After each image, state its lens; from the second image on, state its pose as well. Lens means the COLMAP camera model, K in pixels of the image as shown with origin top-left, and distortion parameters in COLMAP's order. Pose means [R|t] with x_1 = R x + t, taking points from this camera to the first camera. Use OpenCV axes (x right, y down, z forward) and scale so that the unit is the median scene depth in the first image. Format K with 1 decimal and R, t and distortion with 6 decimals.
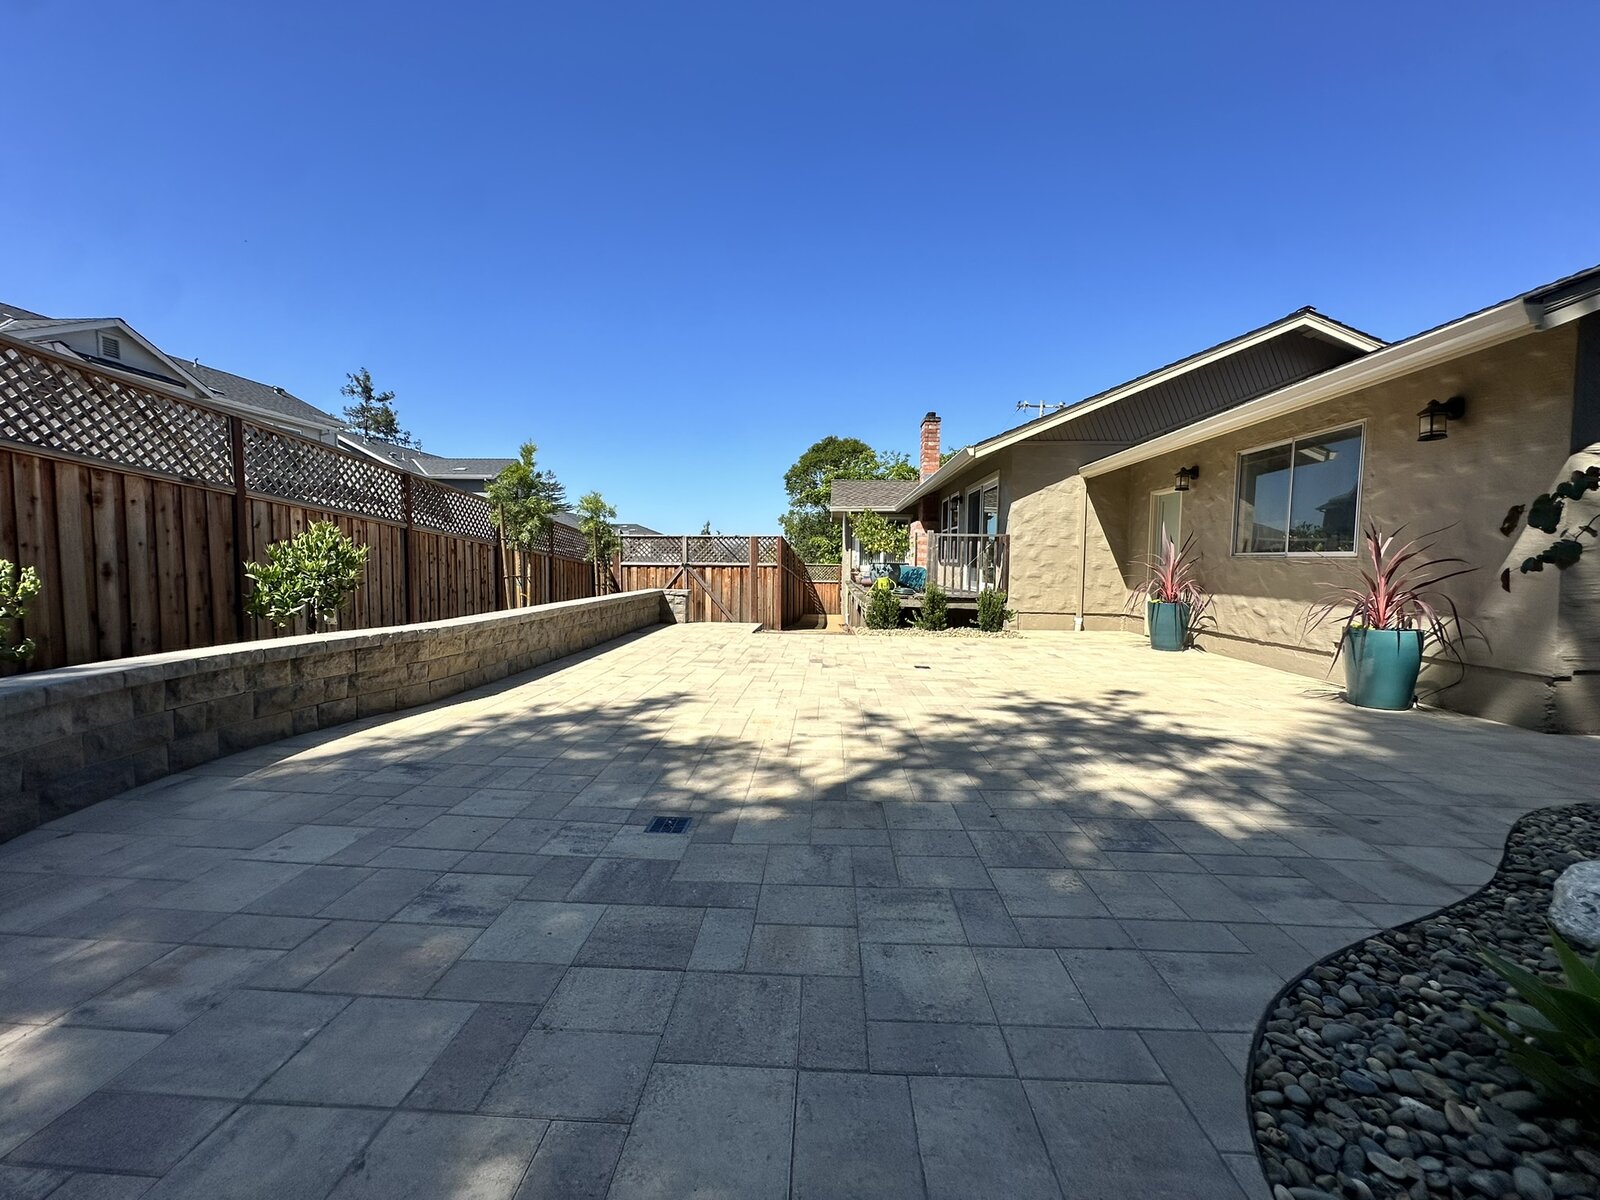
lens RADIAL K [[637.5, 0, 797.3], [0, 637.5, 594.0], [0, 0, 1]] dist [-0.006899, 0.001988]
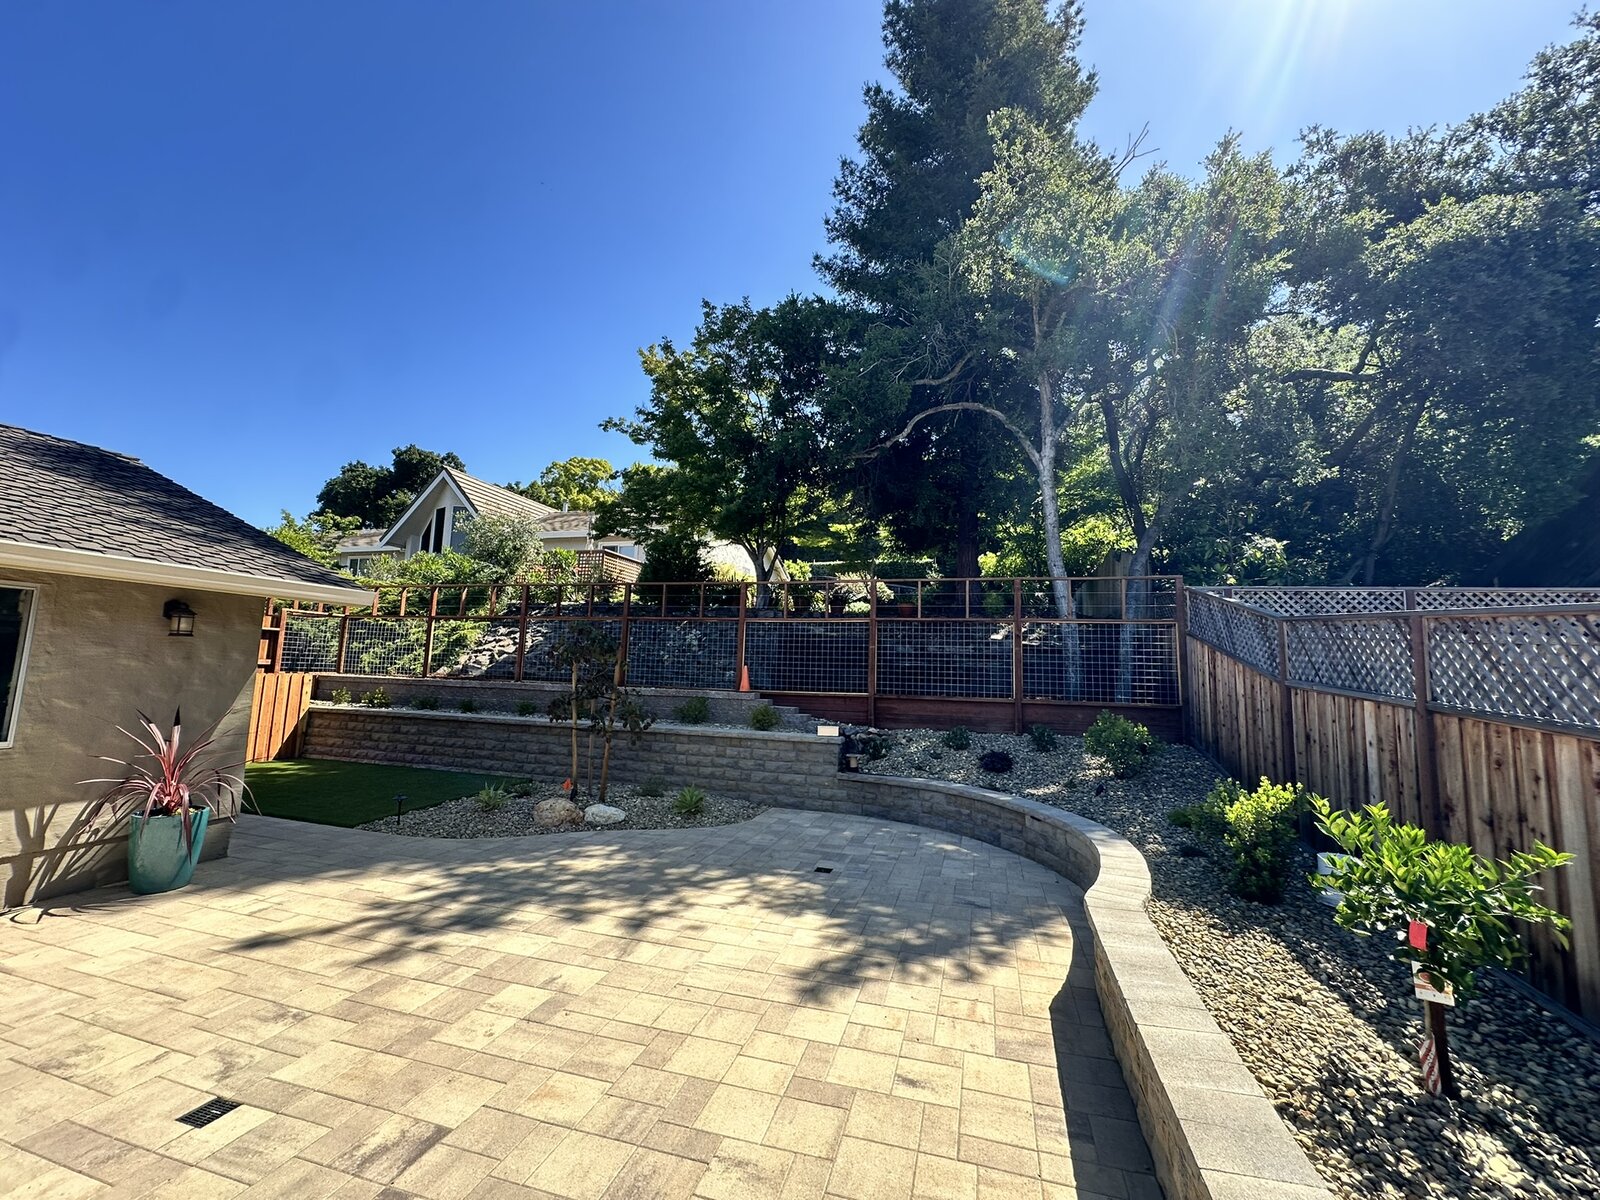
lens RADIAL K [[637.5, 0, 797.5], [0, 637.5, 600.4], [0, 0, 1]] dist [-0.006899, 0.001988]
pose [[-0.971681, -0.015506, 0.235787, -0.301052], [-0.030667, 0.997681, -0.060767, -0.230397], [-0.234298, -0.066277, -0.969903, 1.563919]]
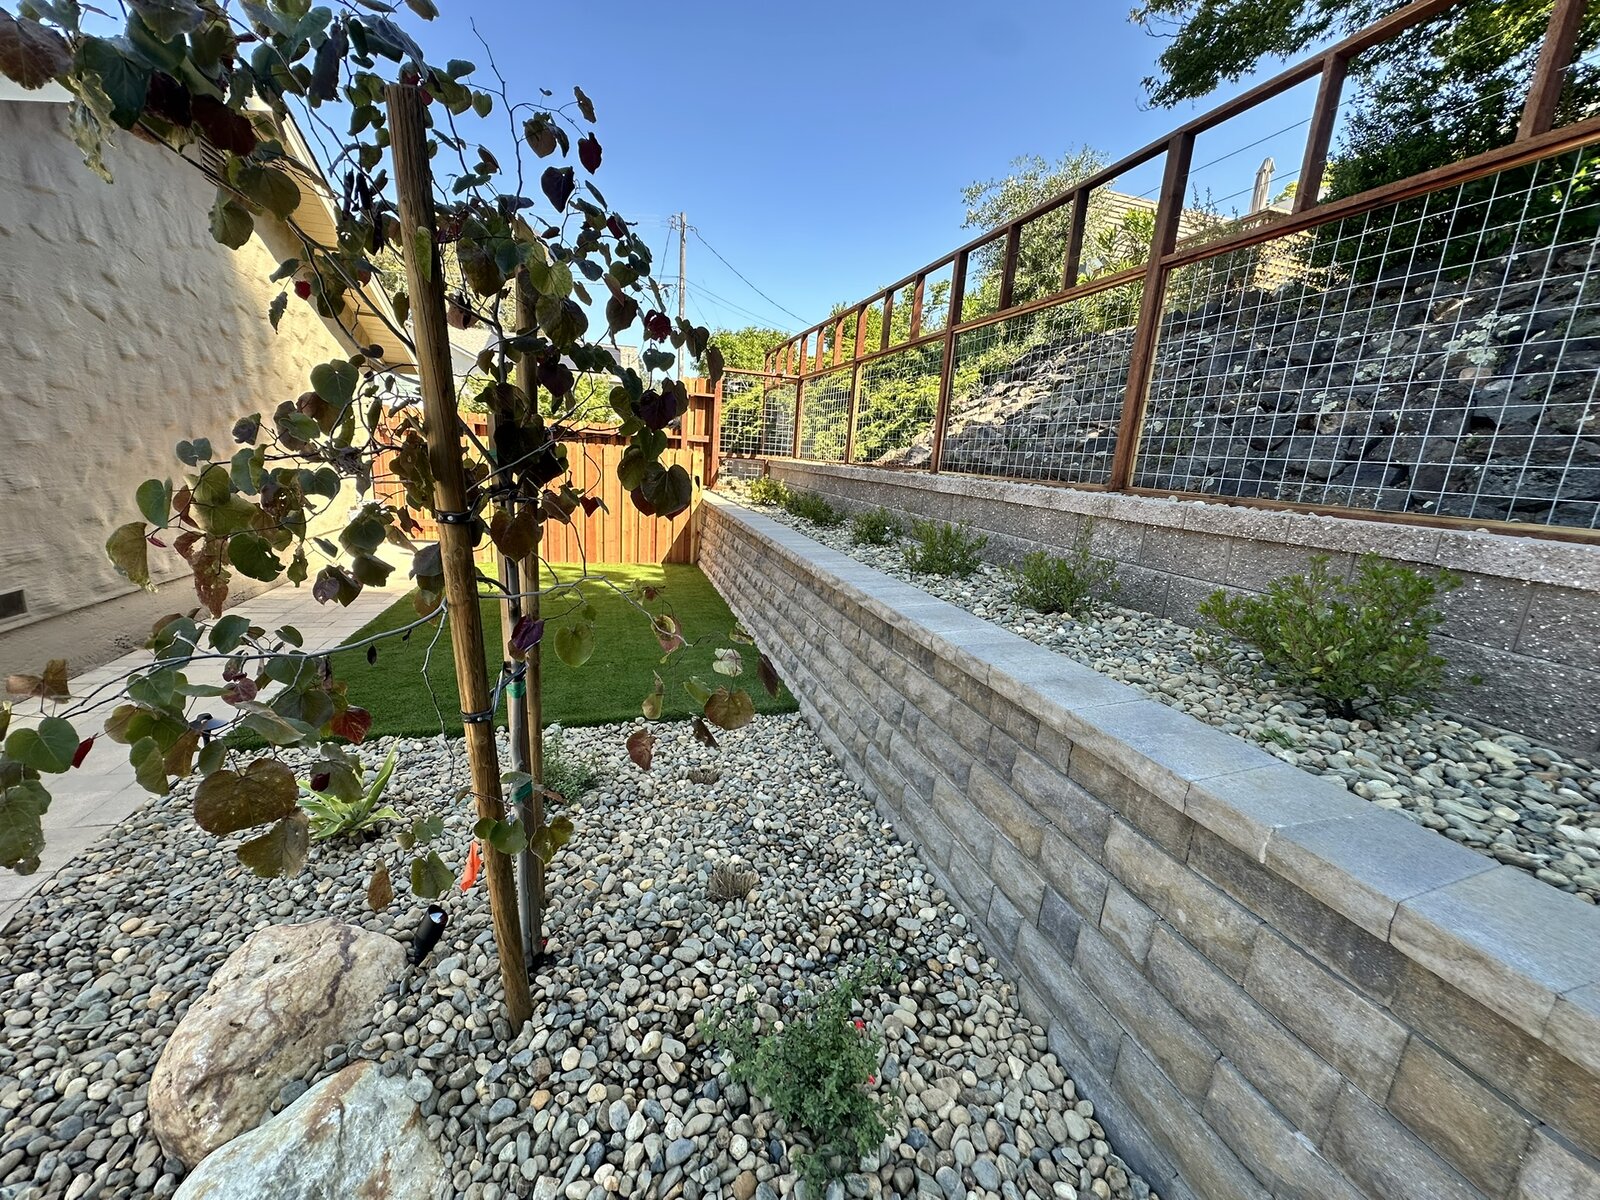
lens RADIAL K [[637.5, 0, 795.3], [0, 637.5, 600.8], [0, 0, 1]] dist [-0.006899, 0.001988]
pose [[-0.320685, -0.242811, 0.915535, 0.212319], [-0.025366, 0.968439, 0.247956, -0.106276], [-0.946846, 0.056292, -0.316723, 0.189896]]
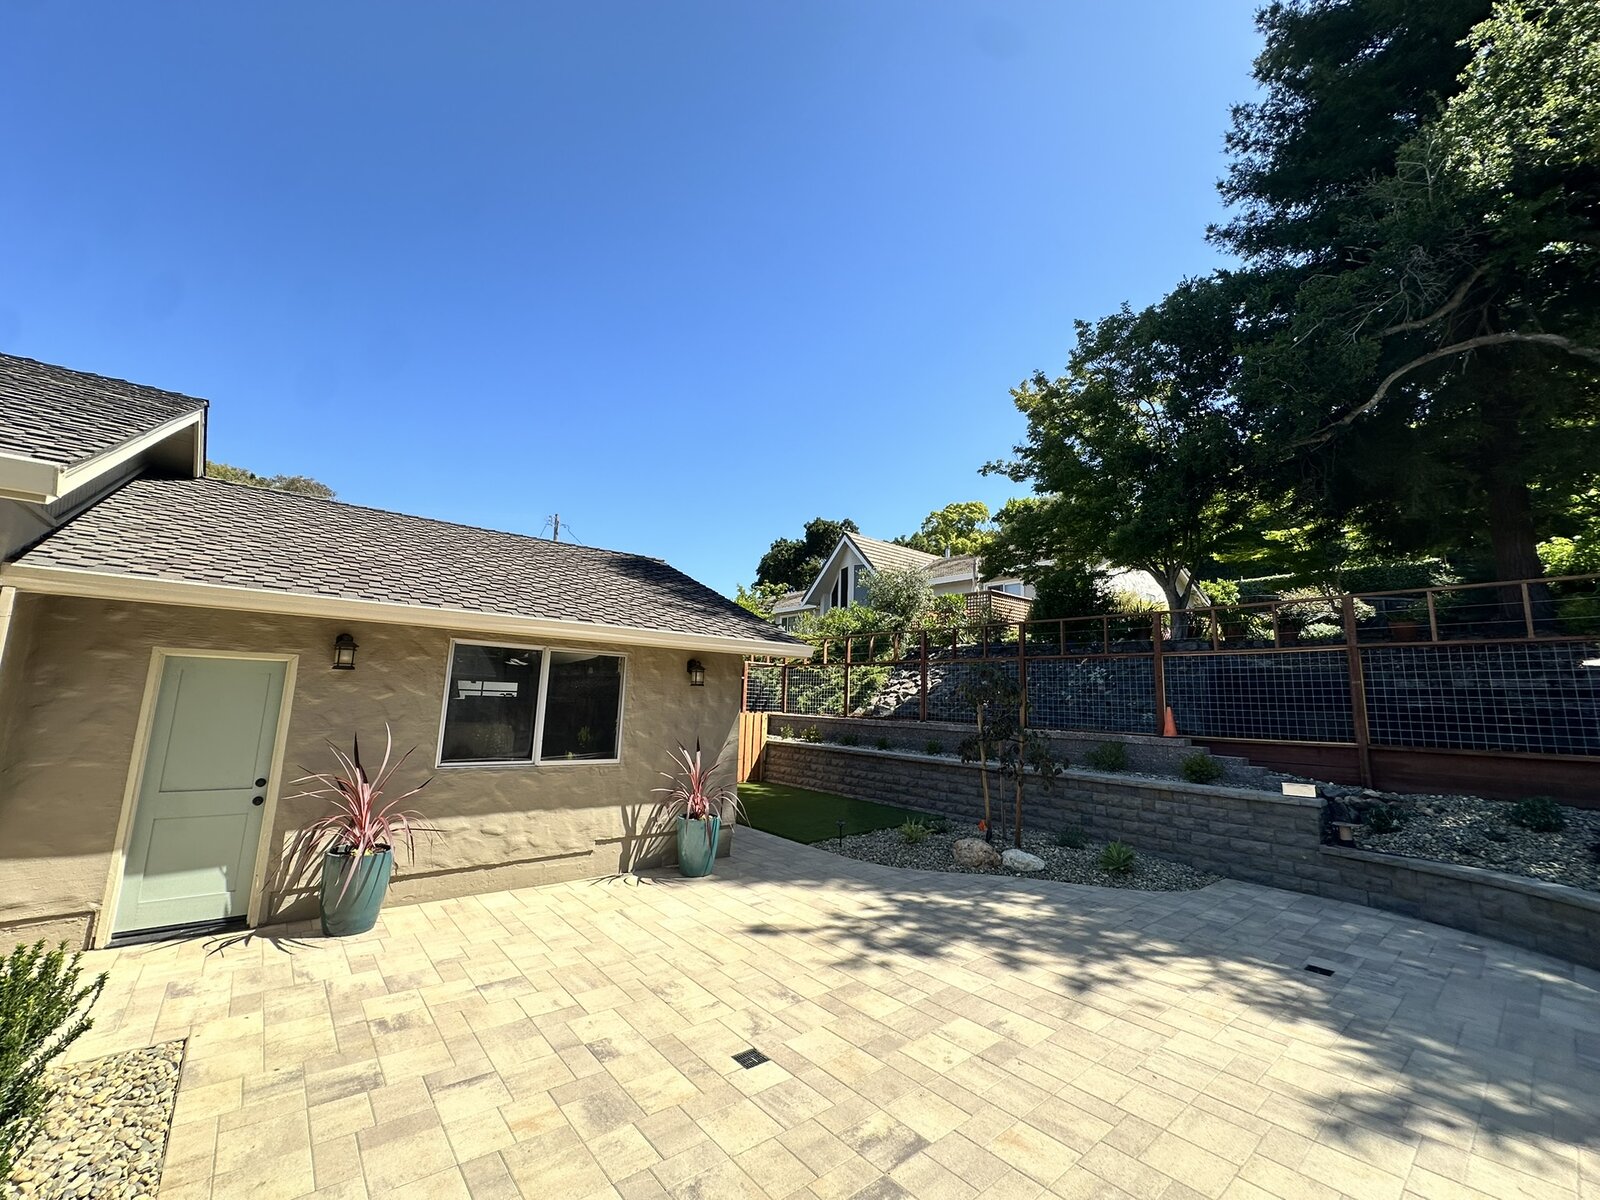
lens RADIAL K [[637.5, 0, 795.4], [0, 637.5, 600.1], [0, 0, 1]] dist [-0.006899, 0.001988]
pose [[-0.677198, 0.080934, 0.731336, -0.281354], [-0.002540, 0.993669, -0.112317, -0.234952], [-0.735797, -0.077918, -0.672705, 1.598079]]
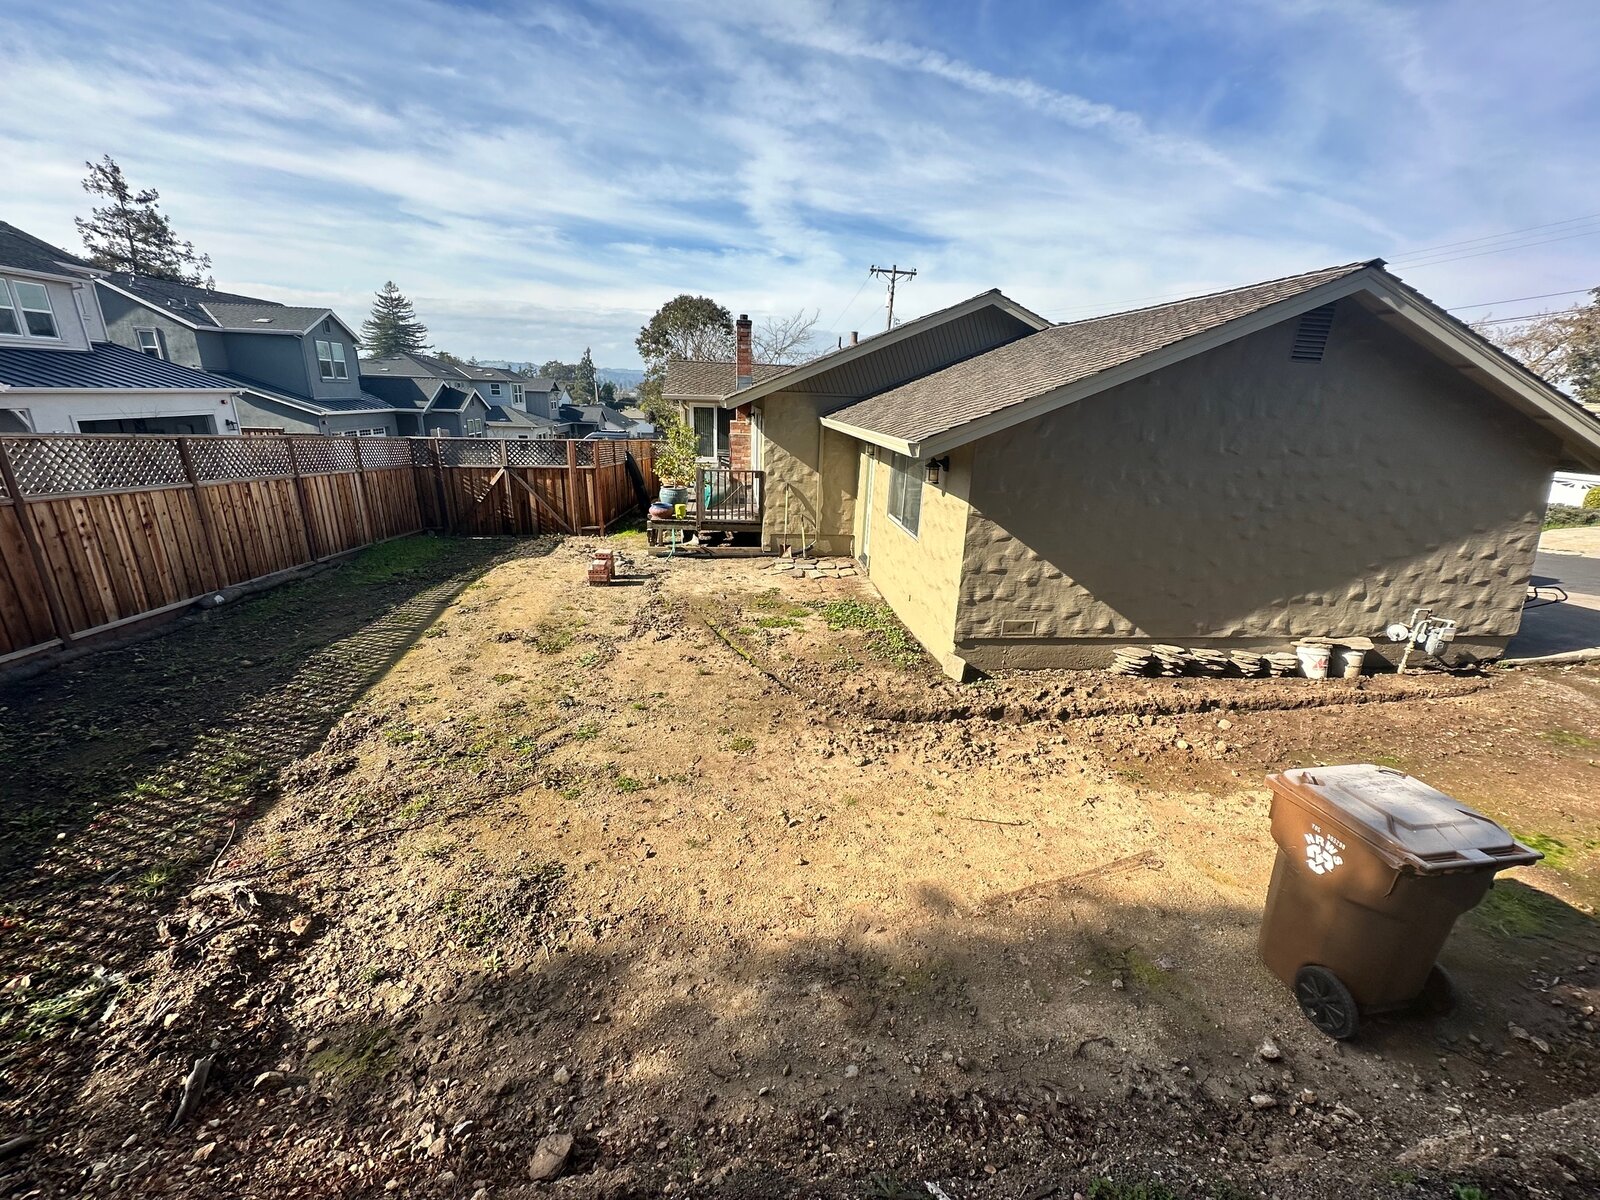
lens RADIAL K [[637.5, 0, 804.0], [0, 637.5, 594.9], [0, 0, 1]] dist [-0.006899, 0.001988]
pose [[0.986636, -0.025453, 0.160941, 0.370502], [-0.016541, 0.966976, 0.254329, -0.315672], [-0.162099, -0.253592, 0.953632, -0.404436]]
